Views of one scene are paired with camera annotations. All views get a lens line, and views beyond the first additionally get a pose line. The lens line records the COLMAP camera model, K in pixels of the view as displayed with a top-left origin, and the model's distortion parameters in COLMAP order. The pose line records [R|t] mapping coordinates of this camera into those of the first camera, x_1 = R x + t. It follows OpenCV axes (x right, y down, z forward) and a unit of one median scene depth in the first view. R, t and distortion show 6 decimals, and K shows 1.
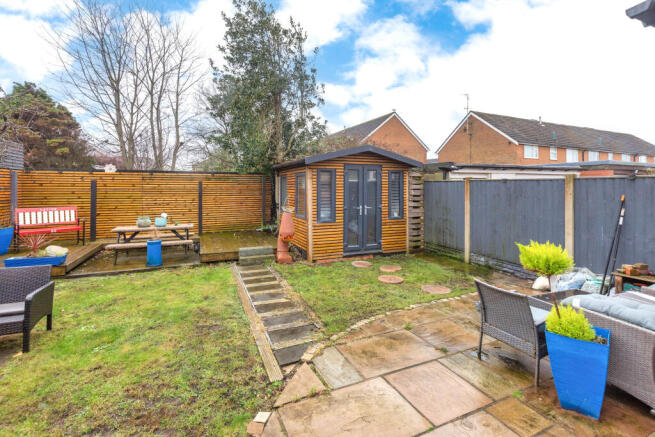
lens RADIAL K [[306.8, 0, 327.7], [0, 306.8, 183.7], [0, 0, 1]] dist [0.001968, -0.000375]
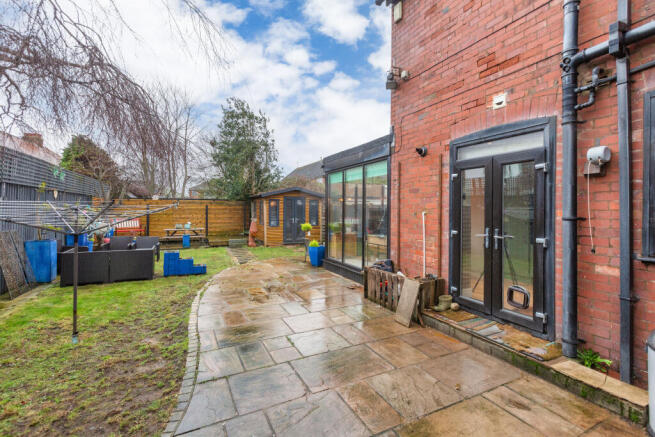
lens RADIAL K [[306.8, 0, 329.8], [0, 306.8, 209.7], [0, 0, 1]] dist [0.001968, -0.000375]
pose [[0.999609, 0.003367, 0.027773, 0.253305], [-0.003817, 0.999862, 0.016166, -0.012098], [-0.027715, -0.016265, 0.999484, -0.822837]]
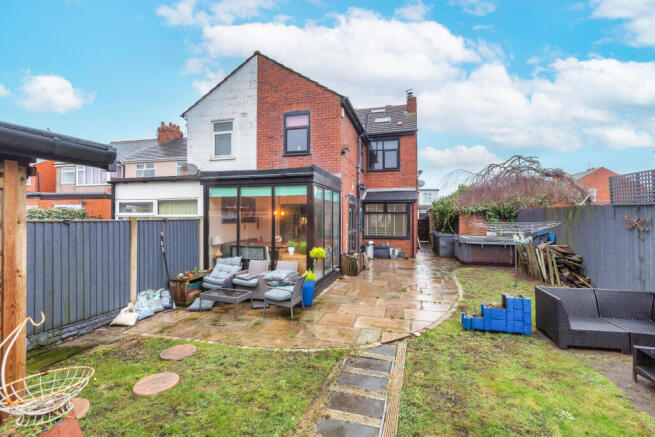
lens RADIAL K [[306.8, 0, 327.7], [0, 306.8, 216.9], [0, 0, 1]] dist [0.001968, -0.000375]
pose [[-0.771042, -0.001172, 0.636783, -0.285809], [-0.006328, 0.999963, -0.005822, -0.013982], [-0.636752, -0.008518, -0.771021, 0.798189]]
